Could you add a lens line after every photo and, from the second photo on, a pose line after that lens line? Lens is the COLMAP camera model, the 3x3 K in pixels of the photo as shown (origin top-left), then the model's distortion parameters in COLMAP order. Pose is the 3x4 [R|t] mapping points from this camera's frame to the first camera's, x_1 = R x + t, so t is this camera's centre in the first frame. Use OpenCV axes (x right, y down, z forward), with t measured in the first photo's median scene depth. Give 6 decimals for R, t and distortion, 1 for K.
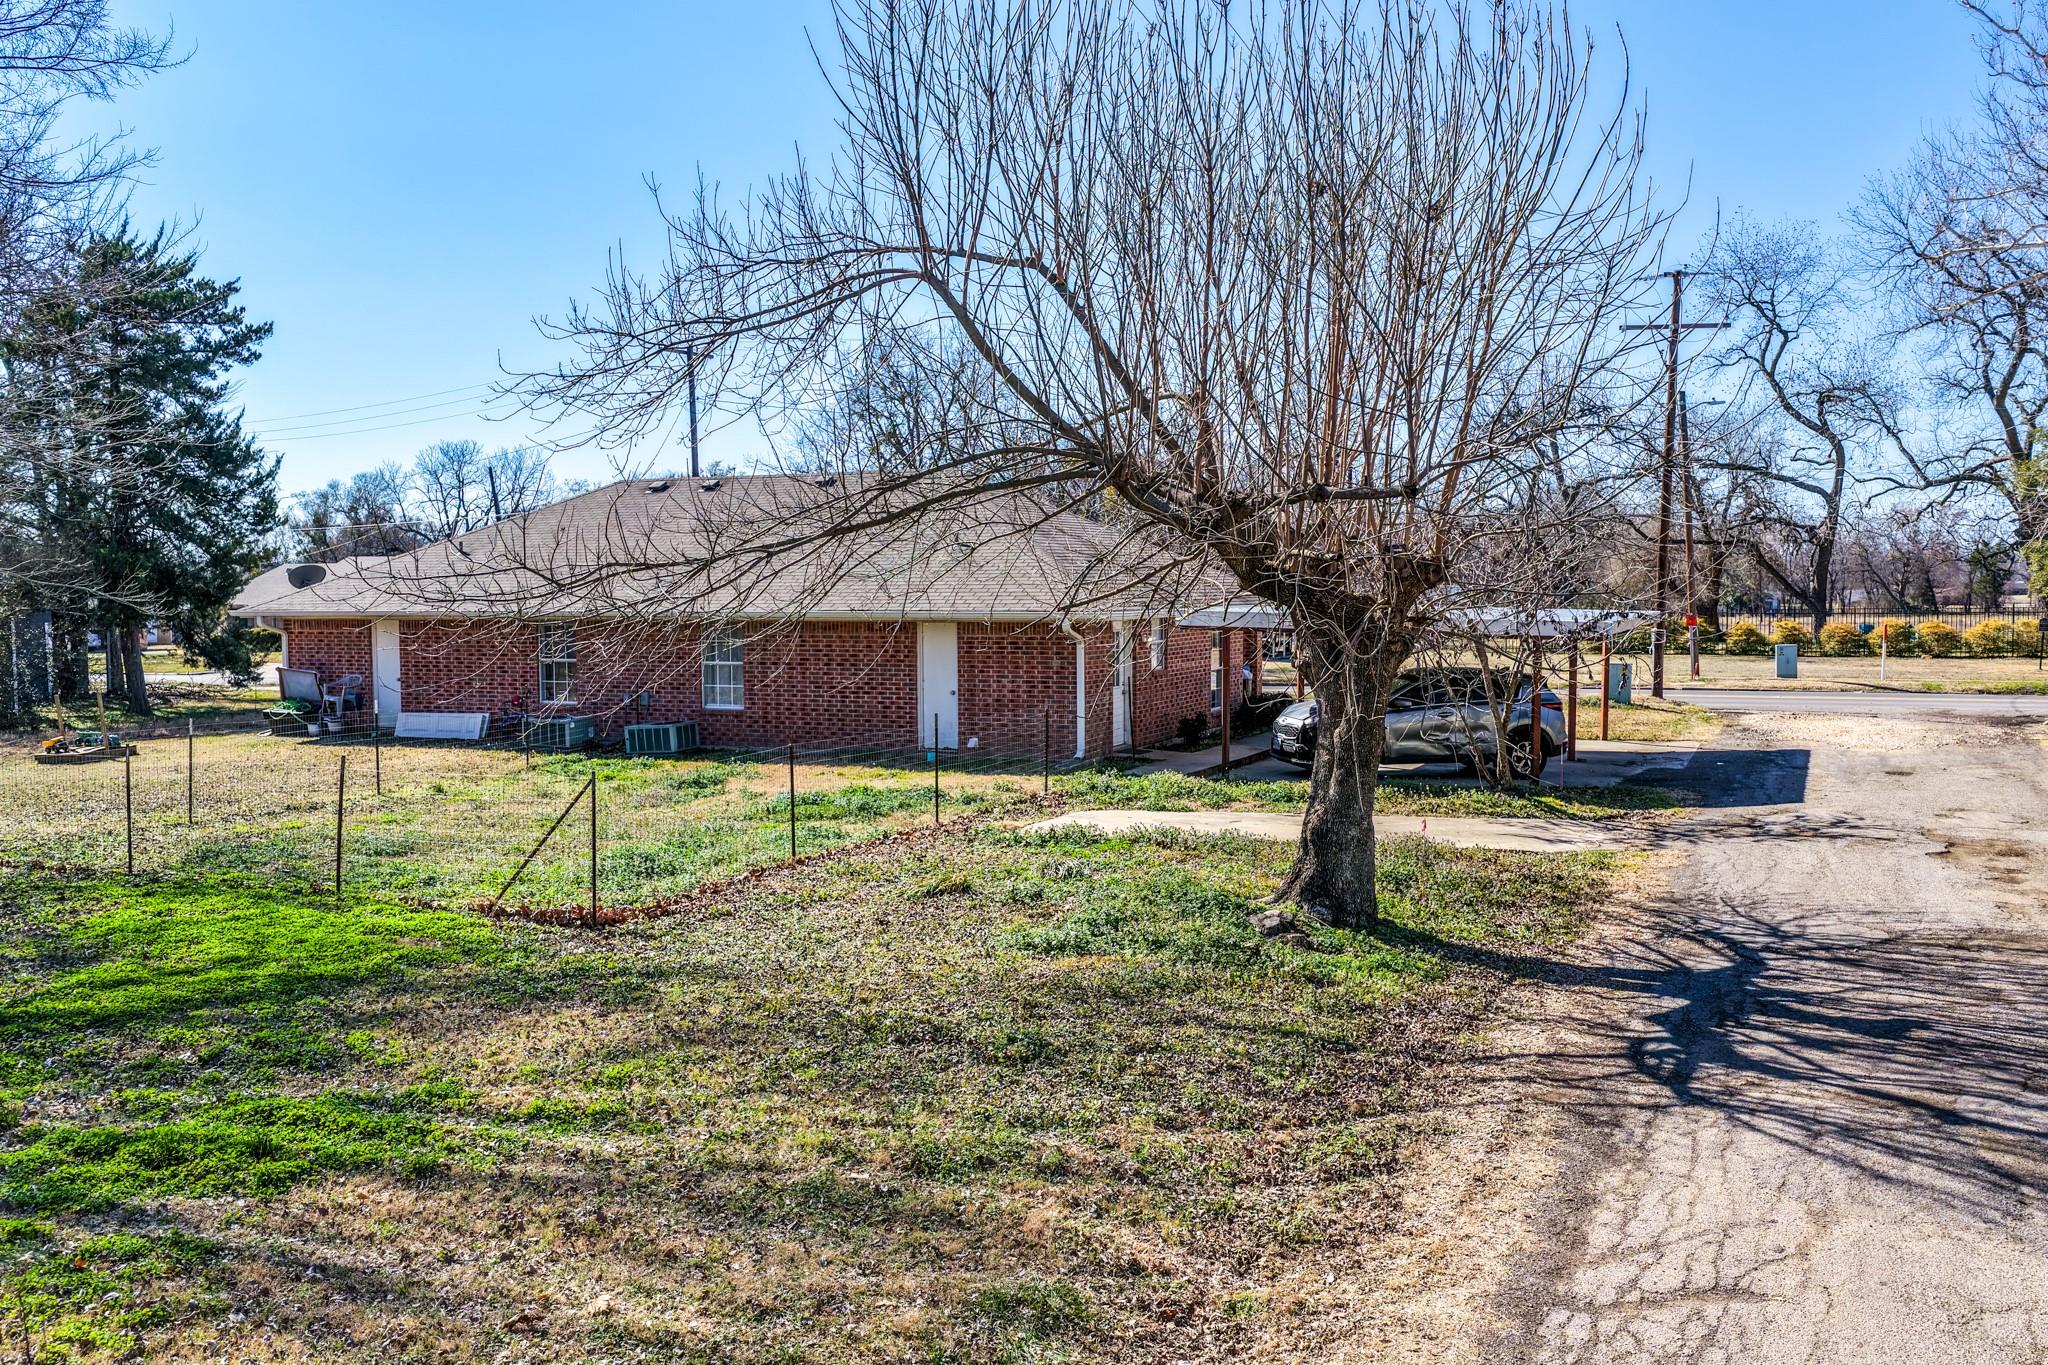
lens RADIAL K [[1659.3, 0, 1025.7], [0, 1659.3, 686.7], [0, 0, 1]] dist [0.017565, 0.007431]
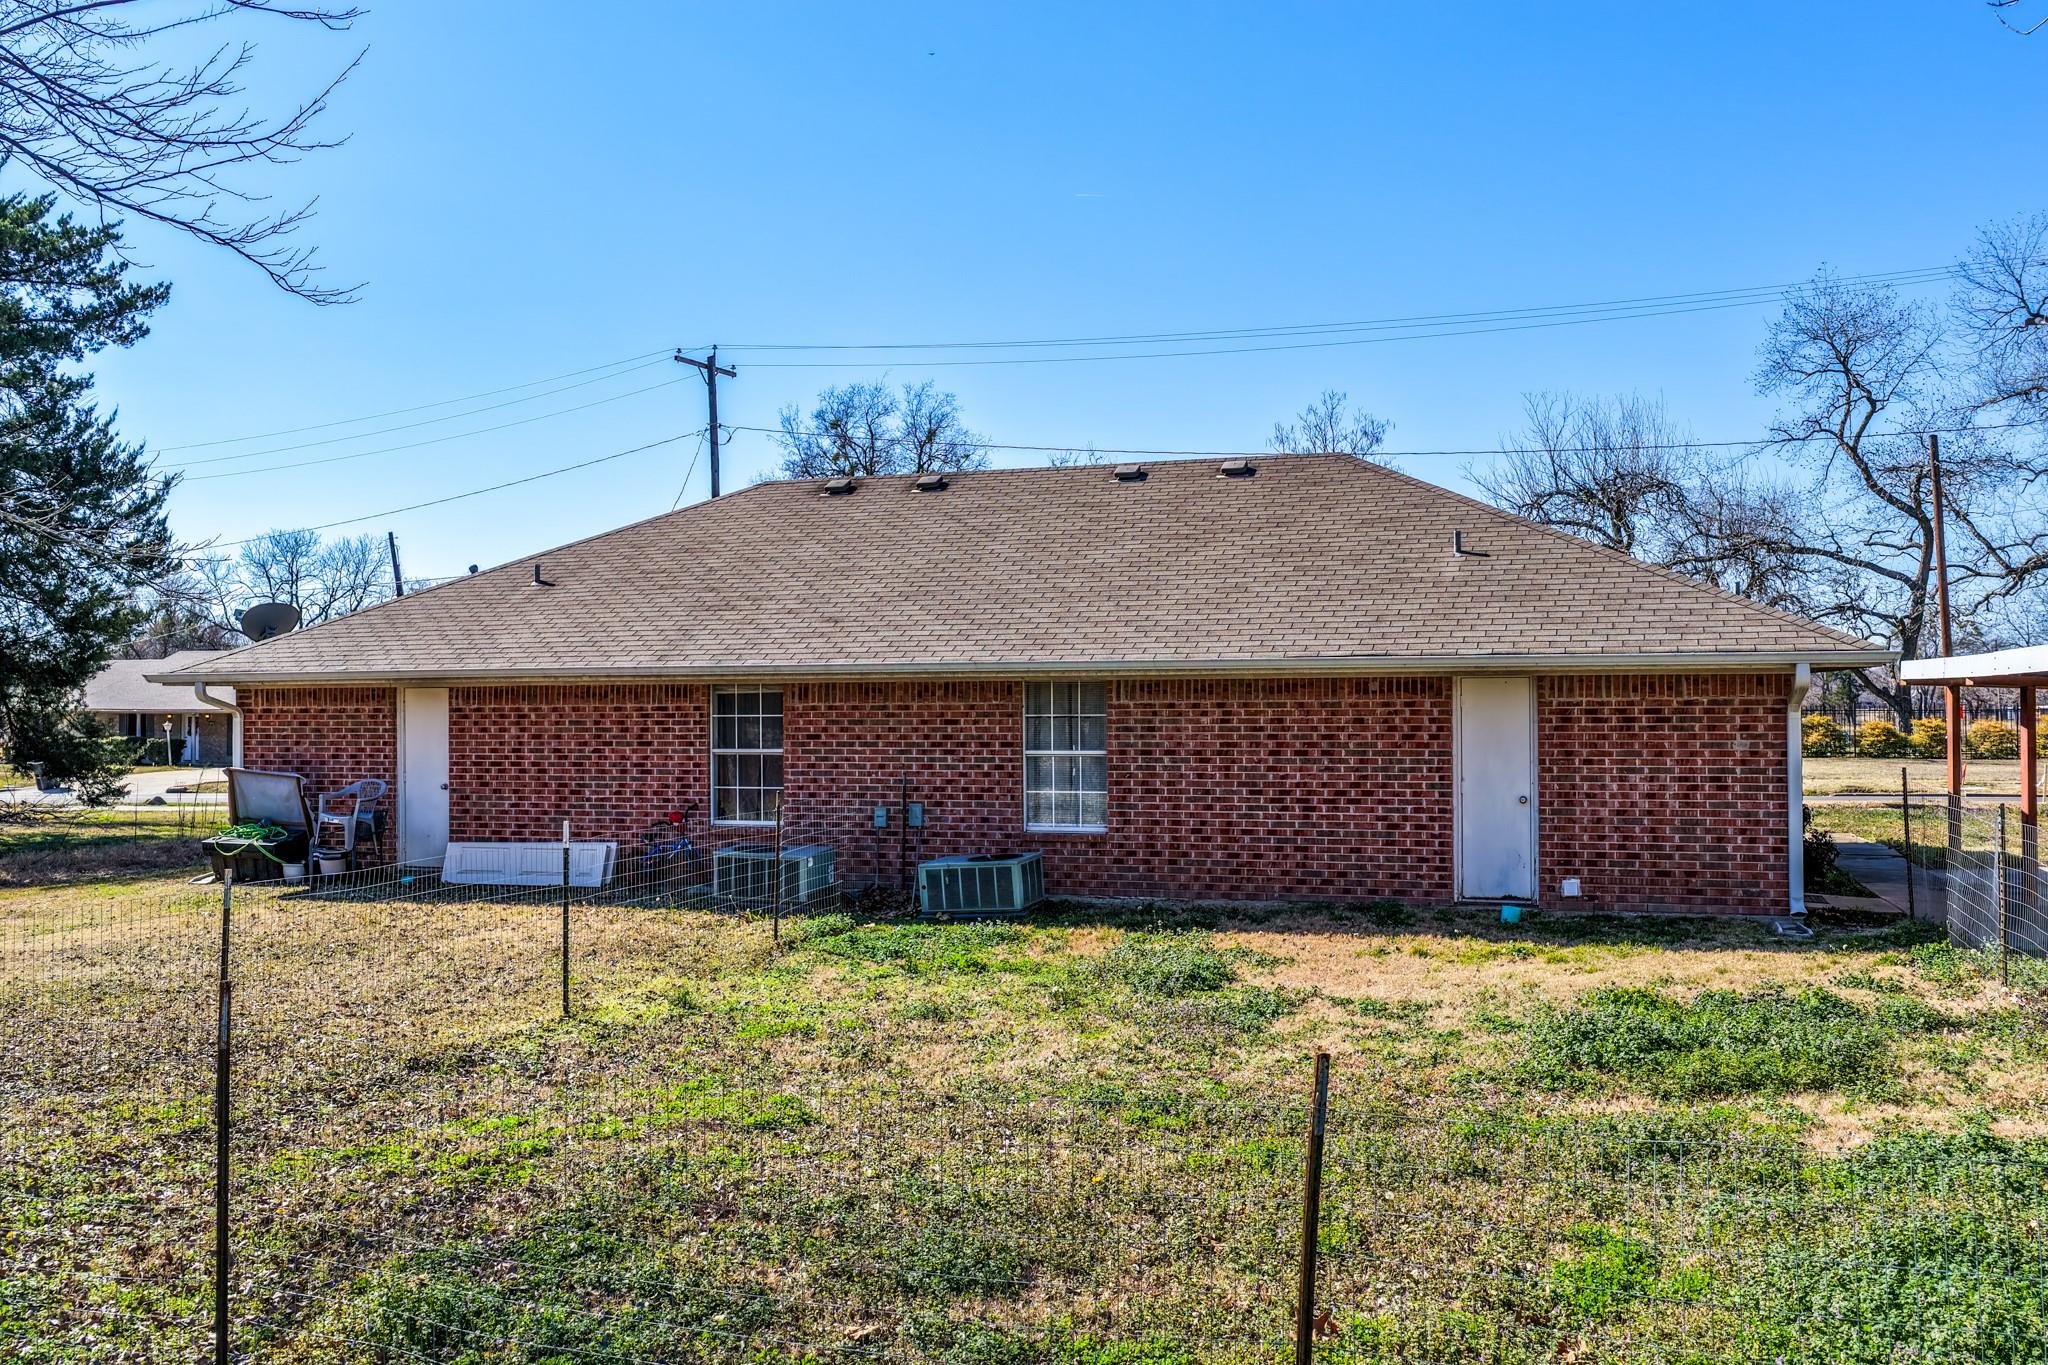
lens RADIAL K [[1659.3, 0, 1021.8], [0, 1659.3, 683.6], [0, 0, 1]] dist [0.017565, 0.007431]
pose [[0.994090, 0.000784, 0.108561, -0.170789], [0.006994, 0.997434, -0.071244, 0.001960], [-0.108338, 0.071582, 0.991534, 0.275698]]
